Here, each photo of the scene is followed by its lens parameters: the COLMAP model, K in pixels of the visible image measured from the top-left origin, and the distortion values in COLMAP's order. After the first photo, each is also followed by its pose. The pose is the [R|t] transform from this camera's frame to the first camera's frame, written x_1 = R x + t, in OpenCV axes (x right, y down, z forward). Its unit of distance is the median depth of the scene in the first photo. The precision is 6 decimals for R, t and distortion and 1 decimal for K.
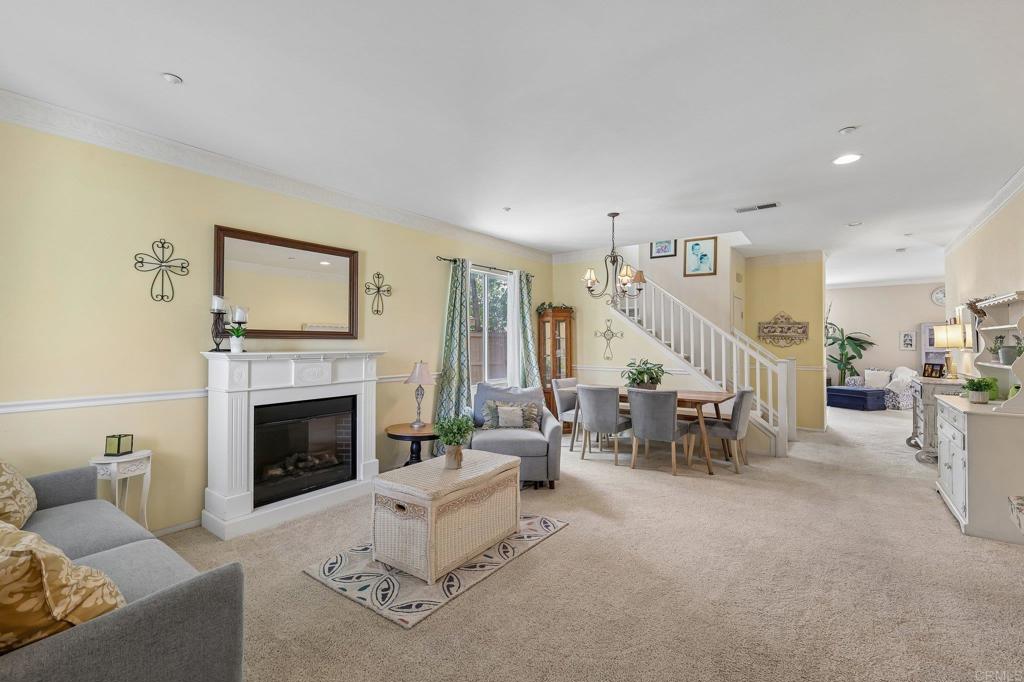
lens RADIAL K [[444.7, 0, 509.4], [0, 444.7, 340.8], [0, 0, 1]] dist [-0.001963, -0.000867]
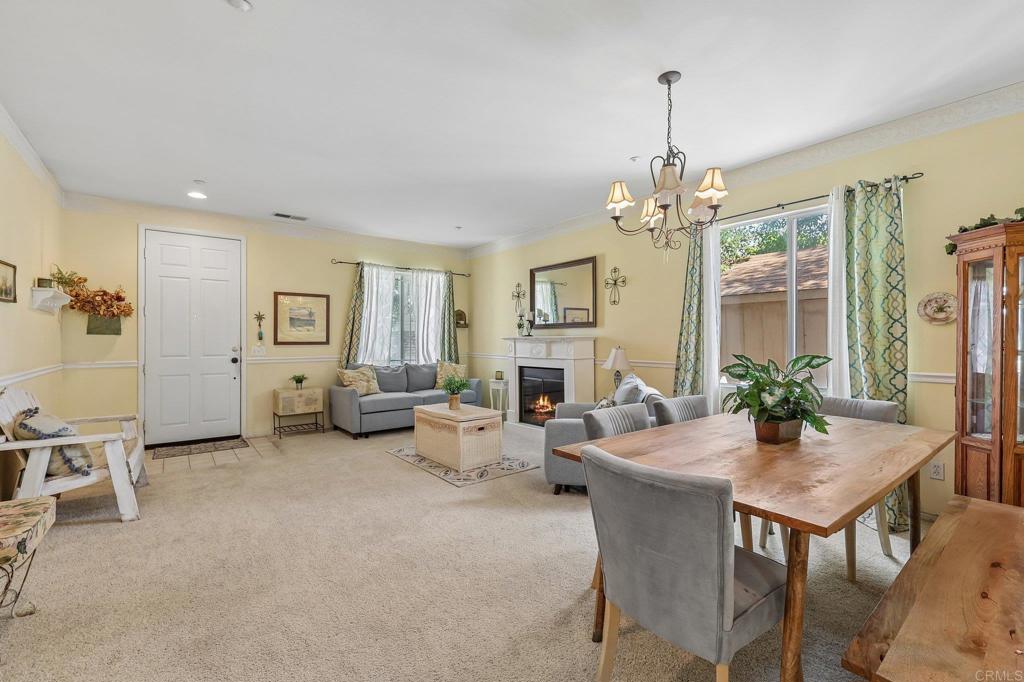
lens RADIAL K [[444.7, 0, 510.0], [0, 444.7, 340.6], [0, 0, 1]] dist [-0.001963, -0.000867]
pose [[-0.265974, 0.000373, -0.963980, 0.945503], [0.006666, 0.999977, -0.001452, 0.035244], [0.963957, -0.006812, -0.265970, 1.142382]]
